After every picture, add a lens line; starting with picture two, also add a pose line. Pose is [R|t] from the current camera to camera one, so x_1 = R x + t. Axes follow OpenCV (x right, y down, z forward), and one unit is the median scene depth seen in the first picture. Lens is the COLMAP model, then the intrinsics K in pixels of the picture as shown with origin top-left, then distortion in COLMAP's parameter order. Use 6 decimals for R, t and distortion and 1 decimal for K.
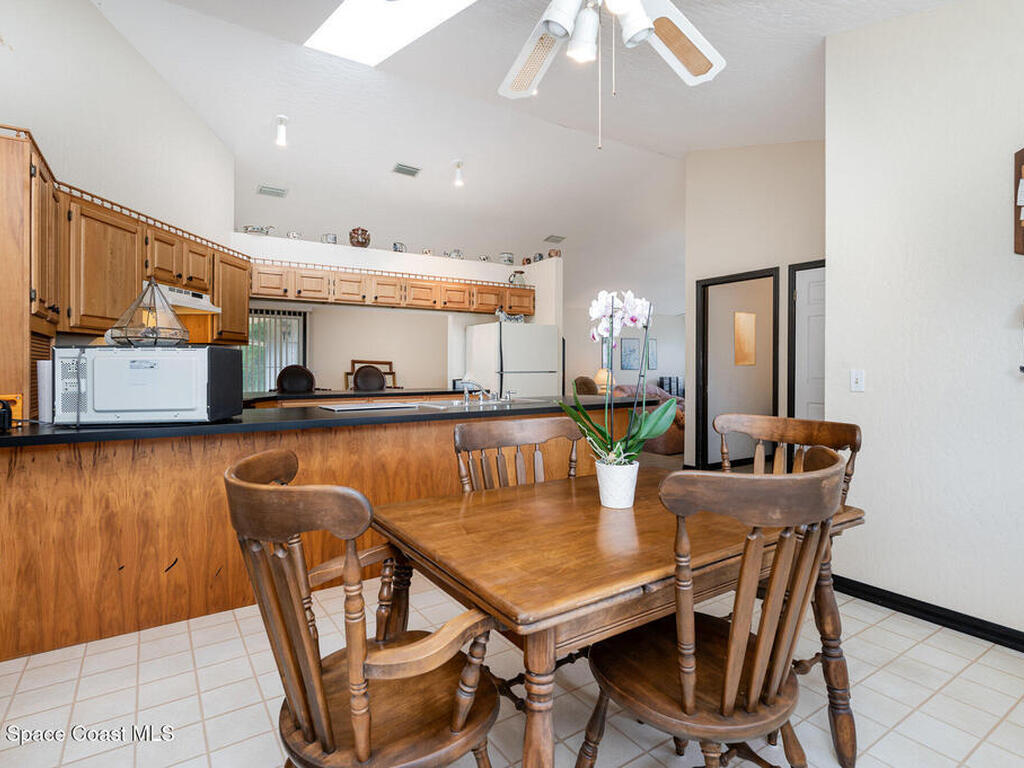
lens RADIAL K [[554.5, 0, 512.0], [0, 554.5, 384.0], [0, 0, 1]] dist [-0.002113, -0.000508]
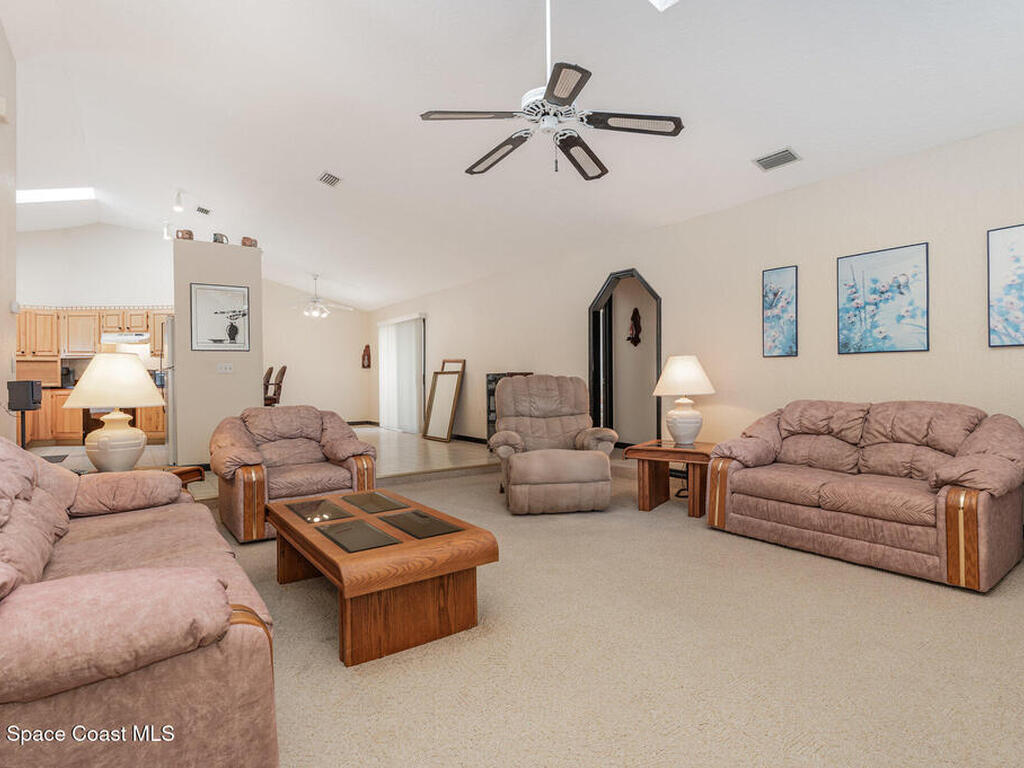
lens RADIAL K [[554.5, 0, 512.0], [0, 554.5, 384.0], [0, 0, 1]] dist [-0.002113, -0.000508]
pose [[0.022568, 0.010868, -0.999686, 1.379117], [-0.021180, 0.999722, 0.010390, -0.023039], [0.999521, 0.020939, 0.022792, 2.114993]]
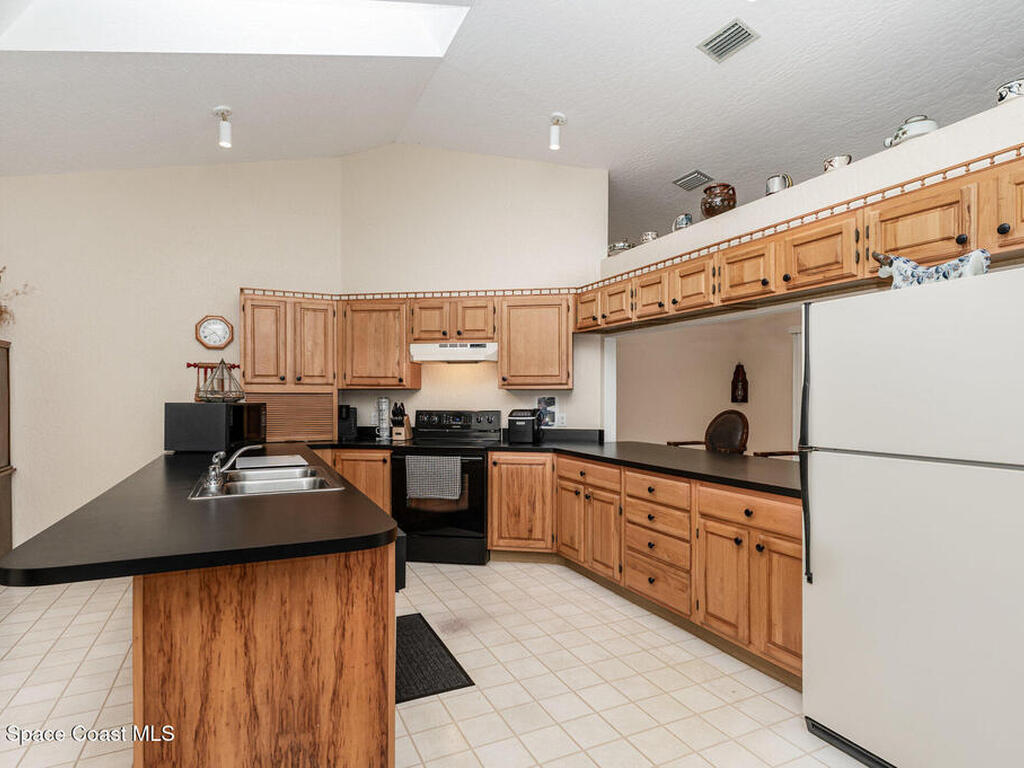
lens RADIAL K [[546.0, 0, 514.2], [0, 546.0, 390.5], [0, 0, 1]] dist [-0.001351, -0.000174]
pose [[-0.138770, -0.008064, -0.990292, 0.407562], [-0.033848, 0.999421, -0.003395, -0.062810], [0.989746, 0.033049, -0.138962, 1.066721]]
